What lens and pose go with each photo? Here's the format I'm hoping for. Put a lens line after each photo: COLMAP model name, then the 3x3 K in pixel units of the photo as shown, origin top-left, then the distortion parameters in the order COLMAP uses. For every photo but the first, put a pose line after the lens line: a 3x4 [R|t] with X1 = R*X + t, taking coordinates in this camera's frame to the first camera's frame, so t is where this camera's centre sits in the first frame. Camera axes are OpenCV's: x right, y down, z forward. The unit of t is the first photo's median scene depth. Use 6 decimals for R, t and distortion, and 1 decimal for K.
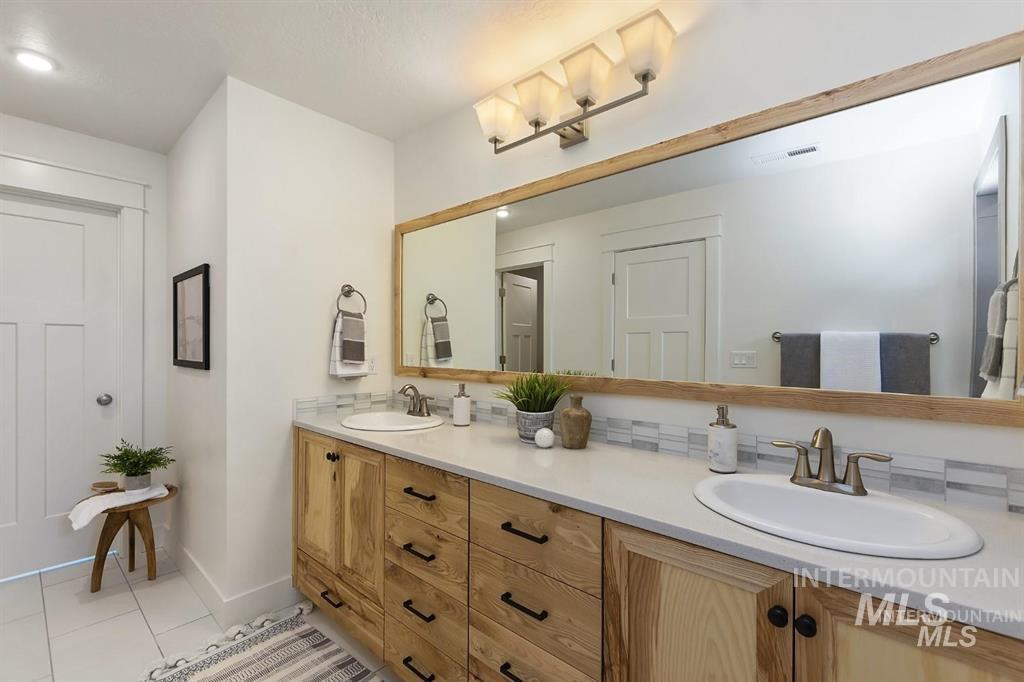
lens RADIAL K [[458.3, 0, 512.0], [0, 458.3, 341.0], [0, 0, 1]] dist [-0.000477, 0.000019]
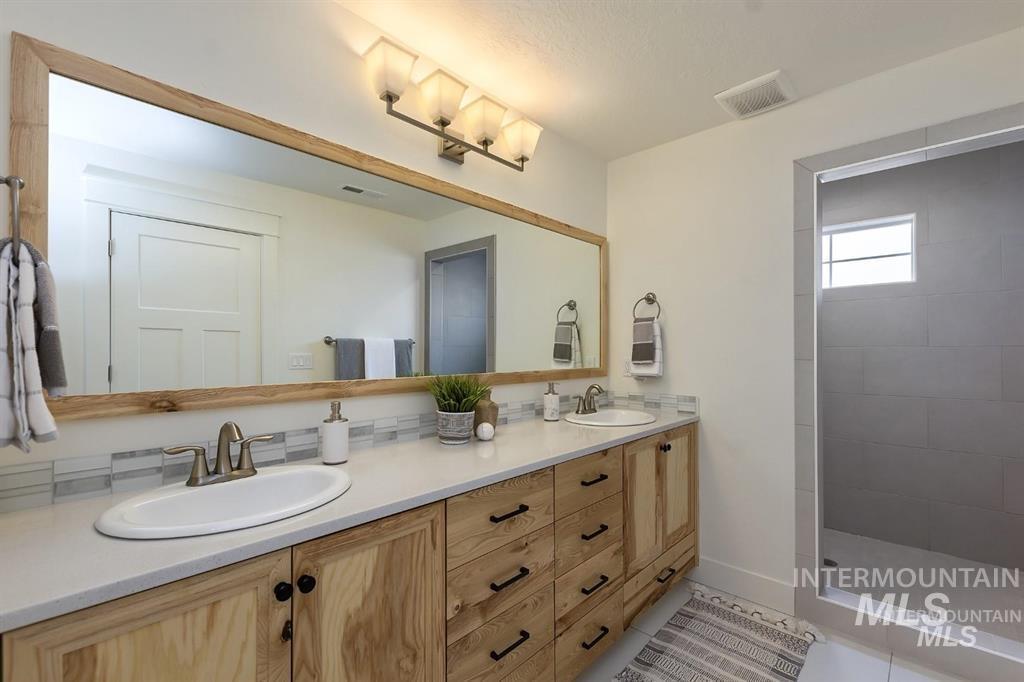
lens RADIAL K [[433.2, 0, 511.4], [0, 433.2, 350.5], [0, 0, 1]] dist [0.017577, -0.000584]
pose [[0.021019, -0.006602, 0.999757, -0.898982], [-0.011242, 0.999913, 0.006839, 0.007688], [-0.999716, -0.011383, 0.020943, 0.843177]]
